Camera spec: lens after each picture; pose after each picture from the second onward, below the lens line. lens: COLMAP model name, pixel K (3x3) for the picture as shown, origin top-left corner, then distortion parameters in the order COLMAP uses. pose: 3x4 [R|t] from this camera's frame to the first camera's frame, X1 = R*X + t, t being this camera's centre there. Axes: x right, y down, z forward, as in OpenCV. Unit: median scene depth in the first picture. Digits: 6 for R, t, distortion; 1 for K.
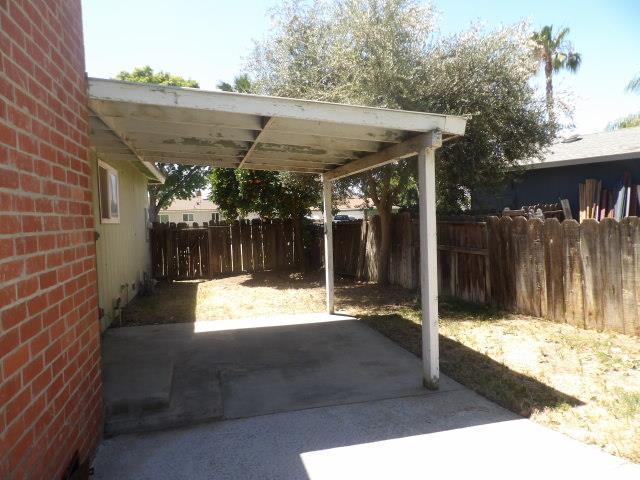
lens RADIAL K [[455.3, 0, 317.6], [0, 455.3, 237.6], [0, 0, 1]] dist [-0.025979, 0.039420]
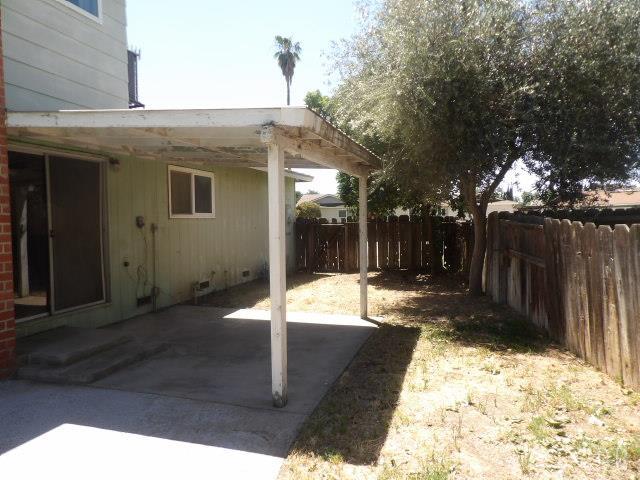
lens RADIAL K [[455.3, 0, 318.0], [0, 455.3, 241.2], [0, 0, 1]] dist [-0.025979, 0.039420]
pose [[0.850384, 0.043254, -0.524382, 0.574807], [-0.033622, 0.999046, 0.027882, -0.020956], [0.525088, -0.006080, 0.851026, 0.189309]]
